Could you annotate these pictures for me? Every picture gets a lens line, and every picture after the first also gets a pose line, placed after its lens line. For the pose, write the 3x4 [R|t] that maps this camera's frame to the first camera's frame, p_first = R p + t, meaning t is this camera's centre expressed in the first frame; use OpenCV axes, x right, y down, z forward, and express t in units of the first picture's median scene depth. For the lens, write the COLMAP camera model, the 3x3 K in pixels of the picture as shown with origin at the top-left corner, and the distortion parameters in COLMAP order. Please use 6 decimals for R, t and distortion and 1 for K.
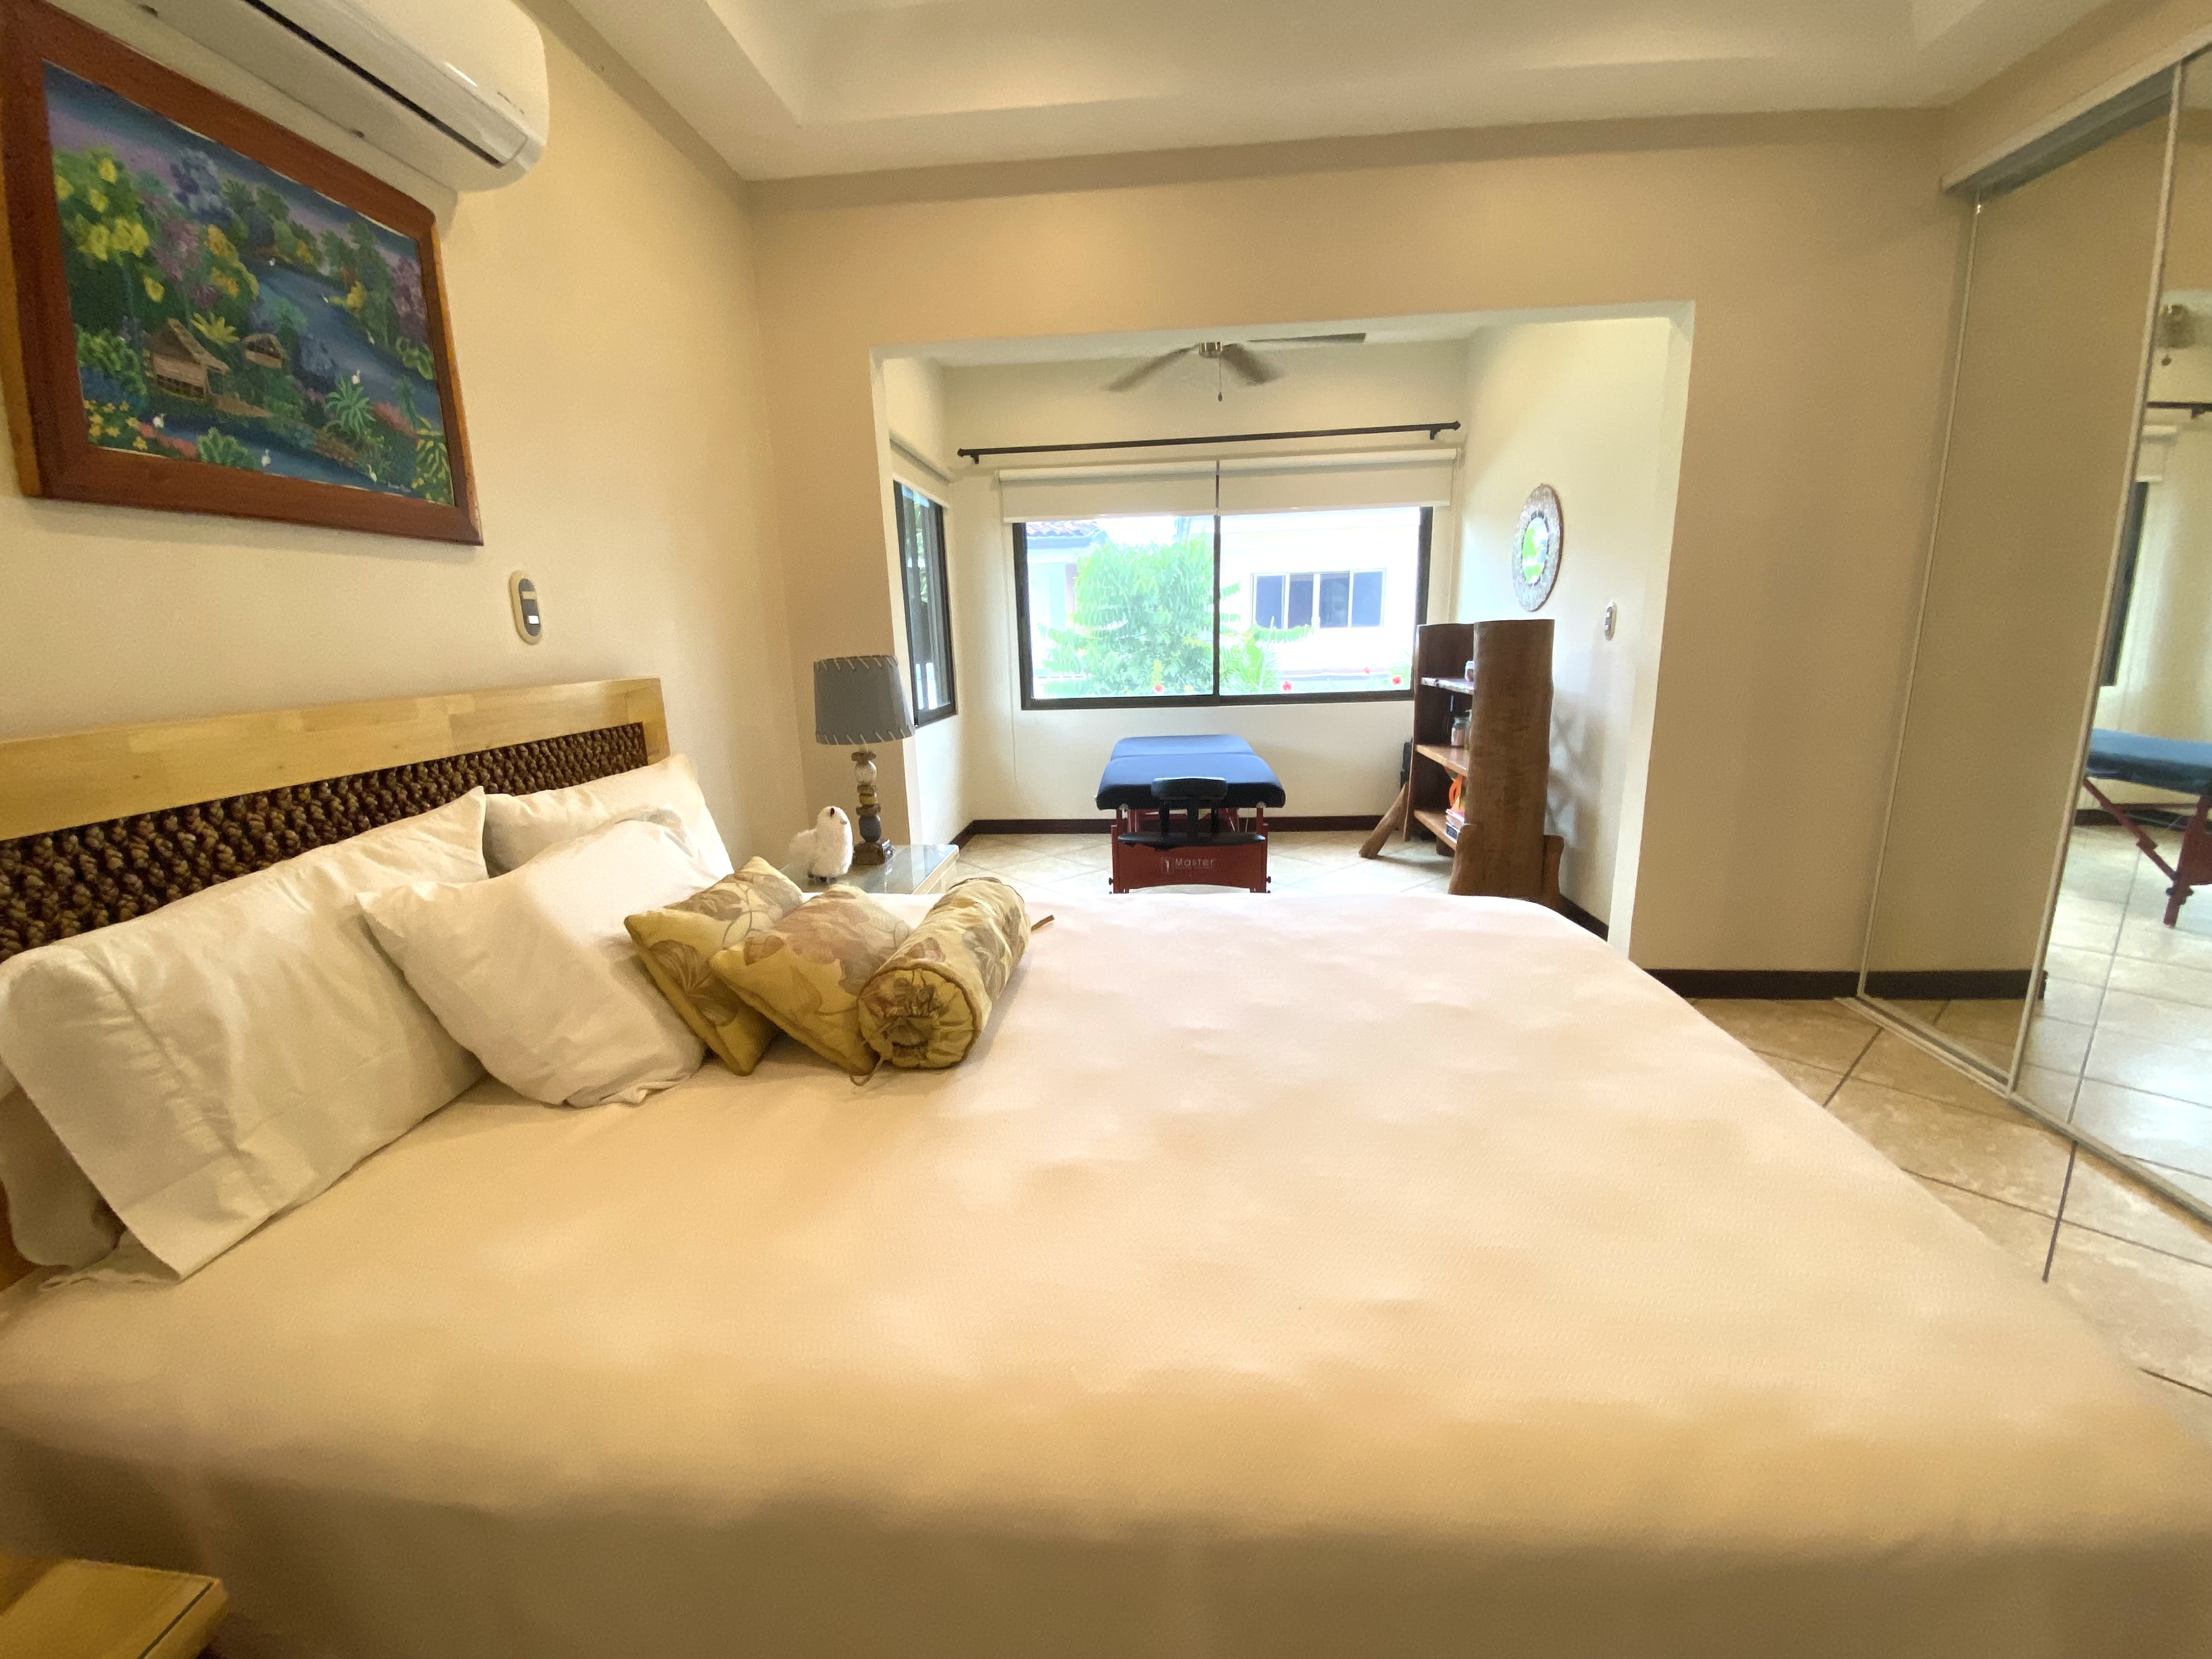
lens RADIAL K [[886.6, 0, 1124.1], [0, 886.6, 832.6], [0, 0, 1]] dist [-0.015220, -0.005333]
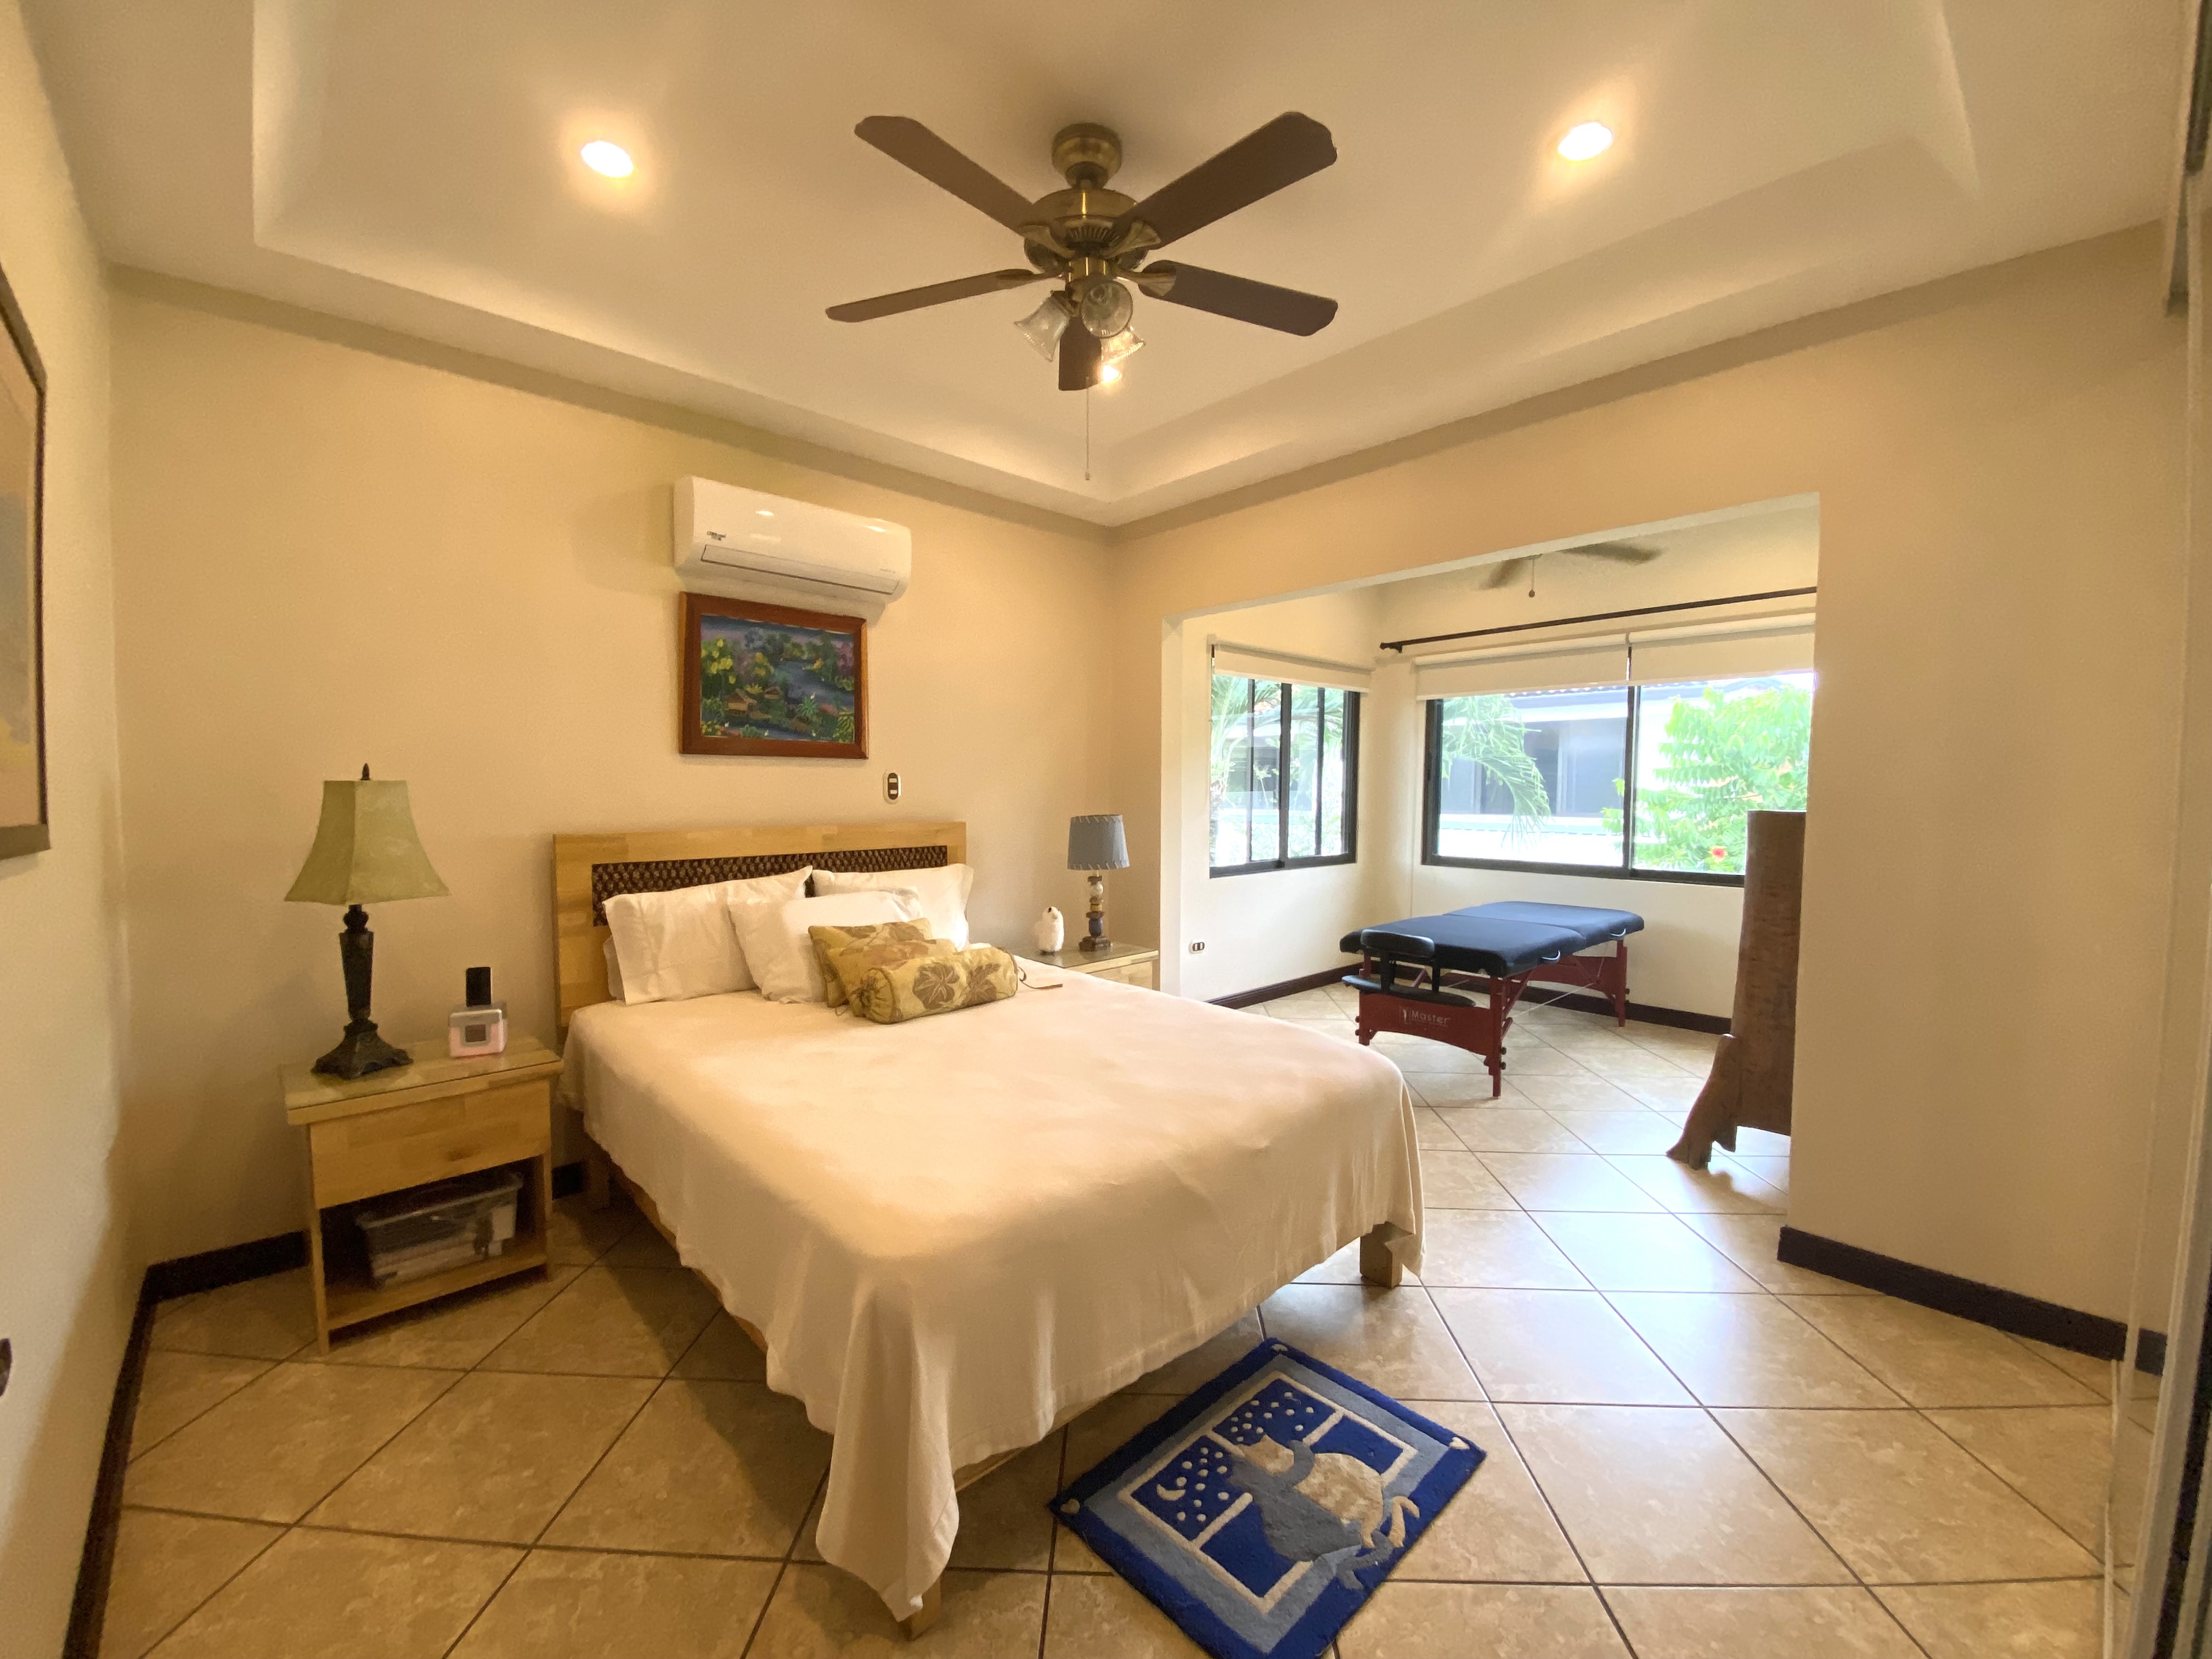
lens RADIAL K [[886.6, 0, 1151.2], [0, 886.6, 834.1], [0, 0, 1]] dist [-0.015220, -0.005333]
pose [[0.747906, 0.065790, -0.660536, 1.415226], [-0.168061, 0.981423, -0.092539, -0.067403], [0.642177, 0.180221, 0.745069, -0.165664]]
